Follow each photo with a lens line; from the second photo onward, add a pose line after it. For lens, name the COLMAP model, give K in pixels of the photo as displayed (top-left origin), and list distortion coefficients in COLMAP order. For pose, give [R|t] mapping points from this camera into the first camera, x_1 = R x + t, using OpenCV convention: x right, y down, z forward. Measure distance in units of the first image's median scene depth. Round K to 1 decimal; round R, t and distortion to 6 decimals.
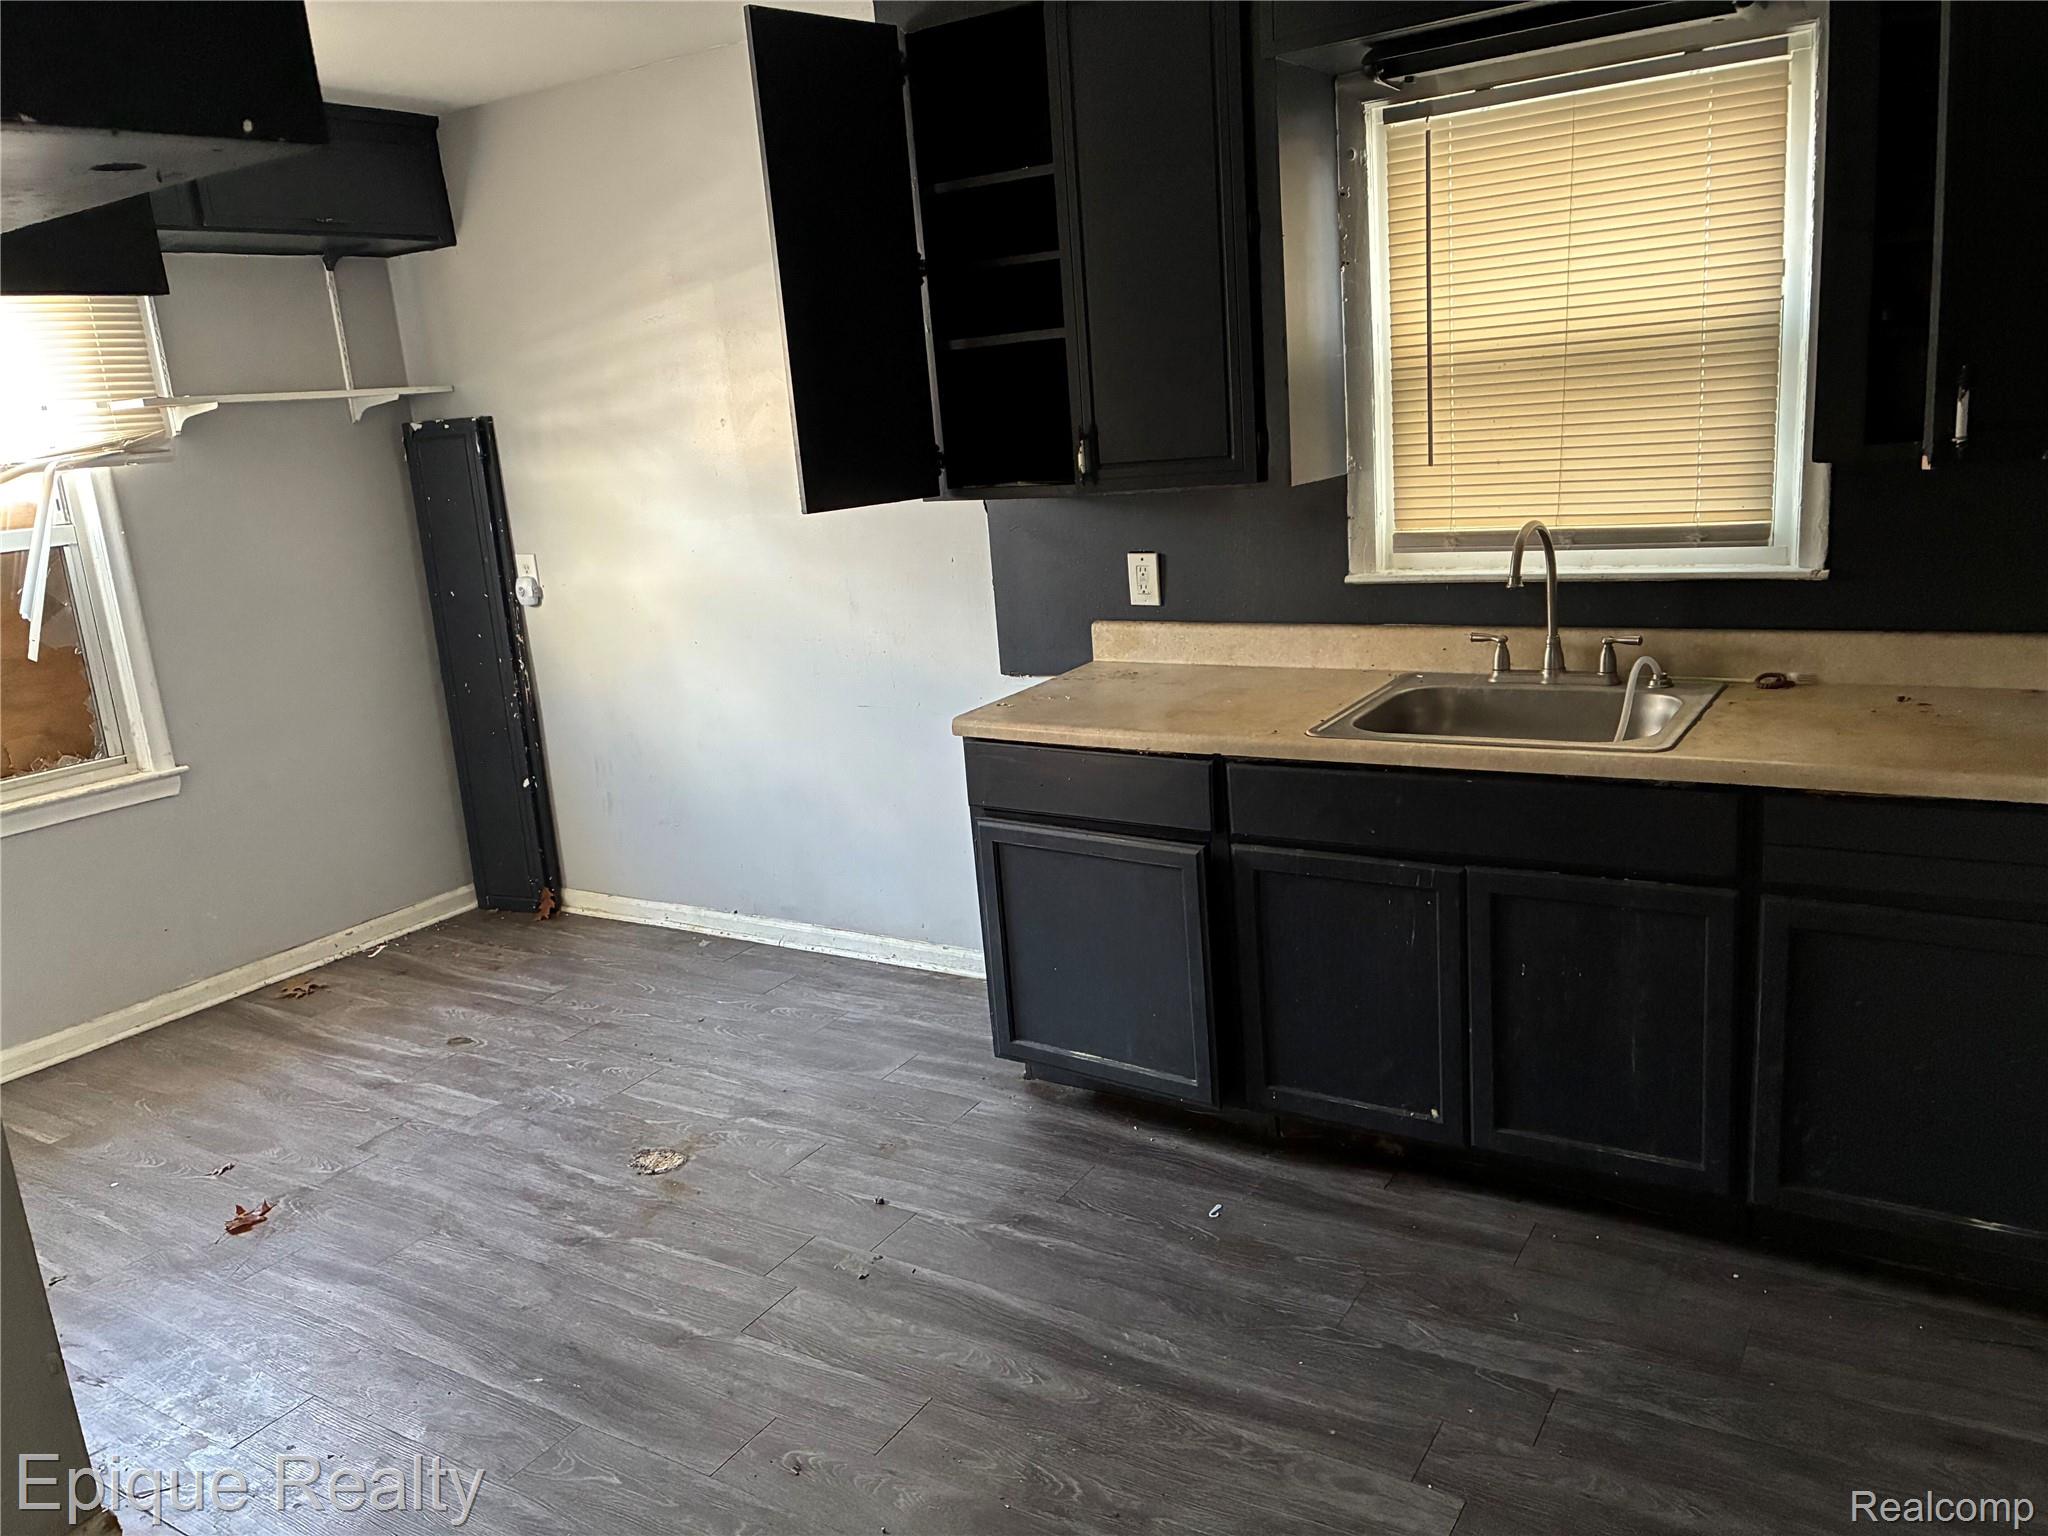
lens RADIAL K [[1552.2, 0, 1024.0], [0, 1552.2, 768.0], [0, 0, 1]] dist [0.003148, 0.001044]
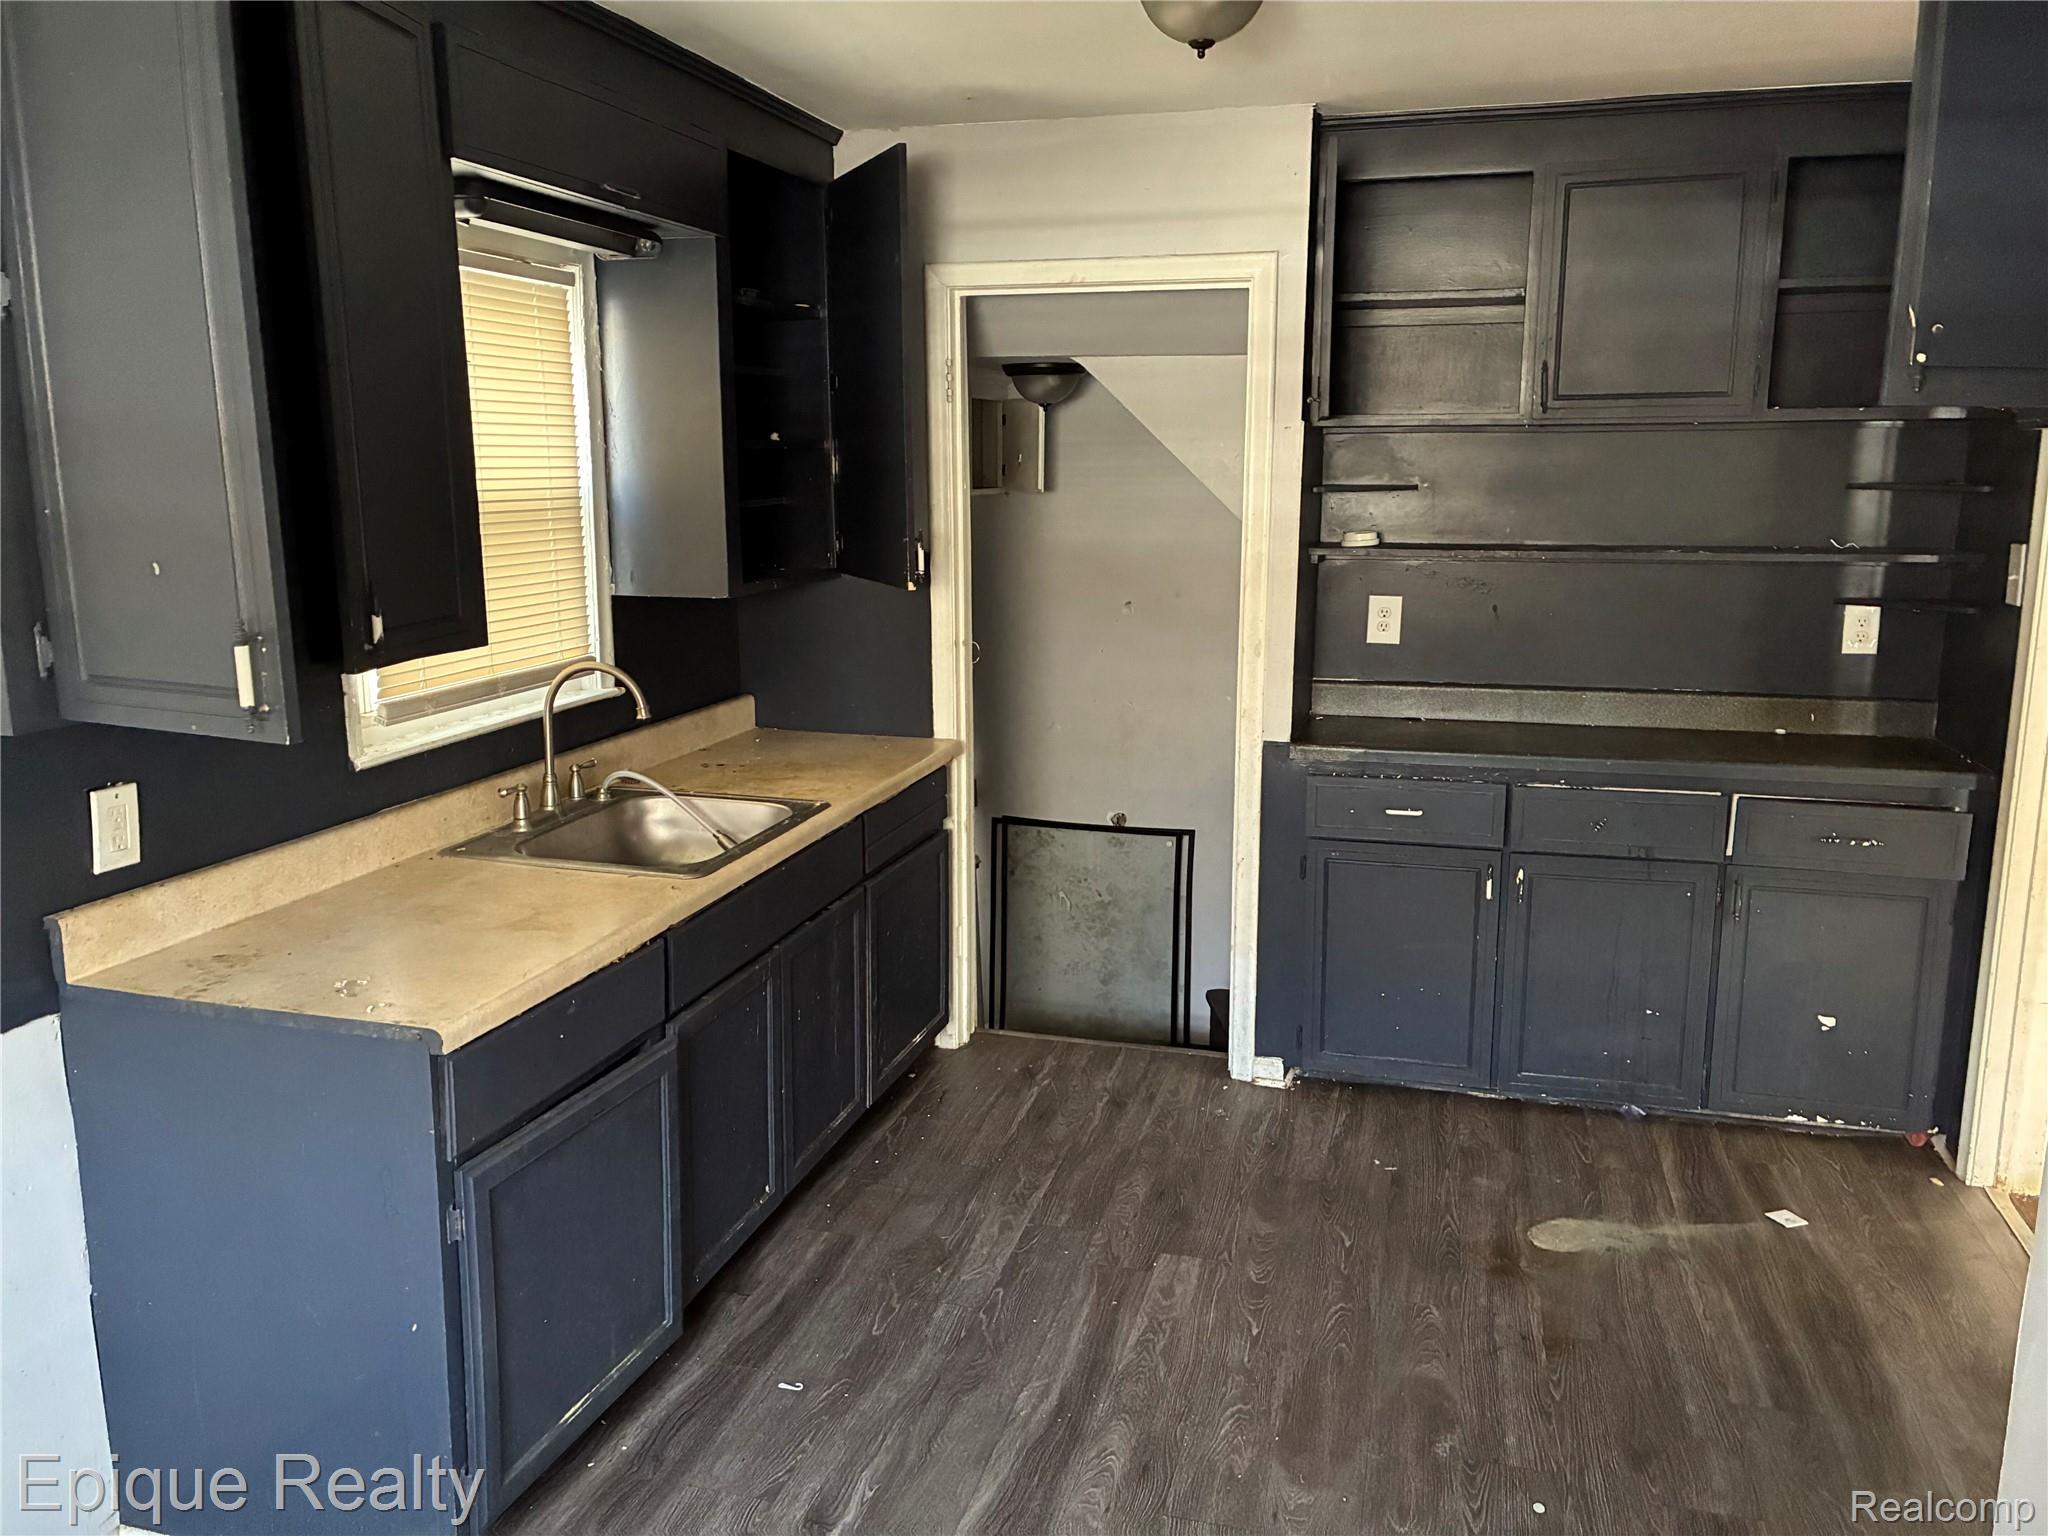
lens RADIAL K [[1529.2, 0, 1024.0], [0, 1529.2, 768.0], [0, 0, 1]] dist [0.004241, 0.001117]
pose [[-0.297459, -0.103701, 0.949086, -0.795952], [0.247145, 0.951836, 0.181461, -0.214135], [-0.922192, 0.288539, -0.257503, 1.050675]]
